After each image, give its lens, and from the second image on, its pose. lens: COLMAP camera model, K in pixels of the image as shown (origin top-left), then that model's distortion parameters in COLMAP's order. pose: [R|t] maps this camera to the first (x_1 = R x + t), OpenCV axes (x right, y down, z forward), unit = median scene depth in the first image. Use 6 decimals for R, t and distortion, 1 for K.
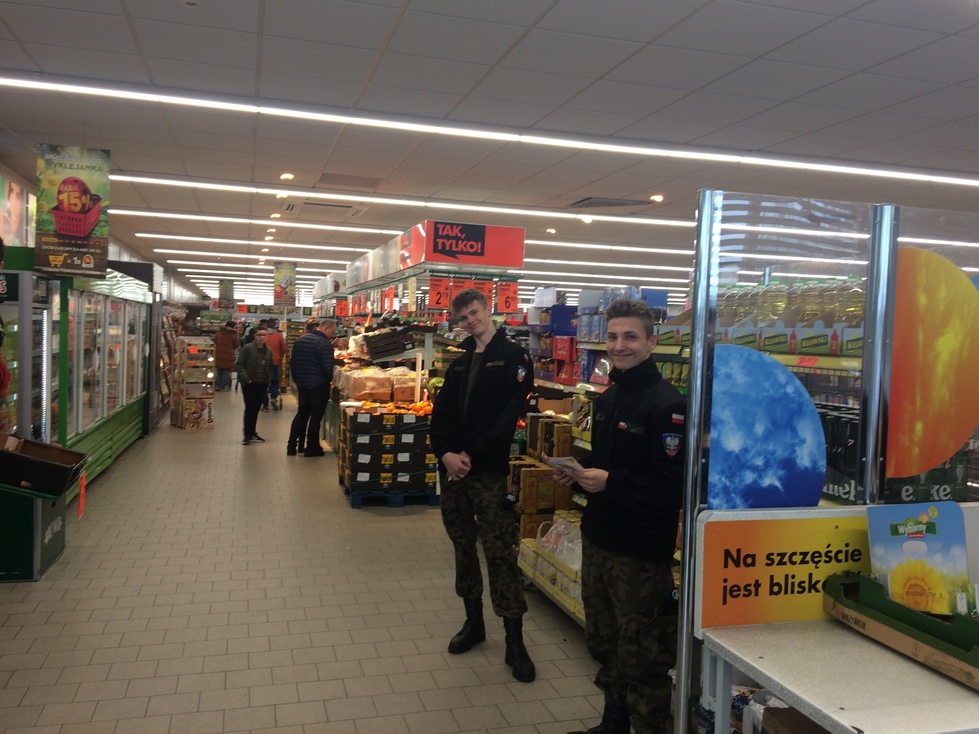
lens RADIAL K [[845.4, 0, 489.5], [0, 845.4, 367.0], [0, 0, 1]] dist [0.071182, 0.004330]
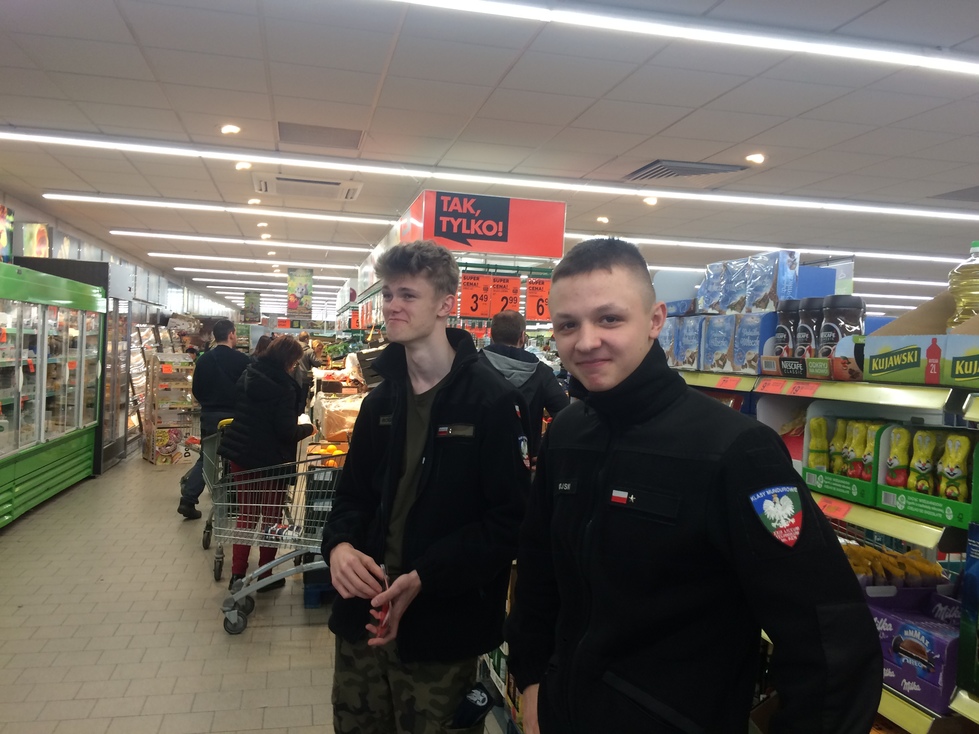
lens RADIAL K [[852.3, 0, 489.5], [0, 852.3, 367.0], [0, 0, 1]] dist [0.085865, -0.114130]
pose [[0.998268, 0.005523, -0.058567, 0.021493], [-0.006659, 0.999793, -0.019209, -0.012426], [0.058449, 0.019566, 0.998099, 0.292319]]
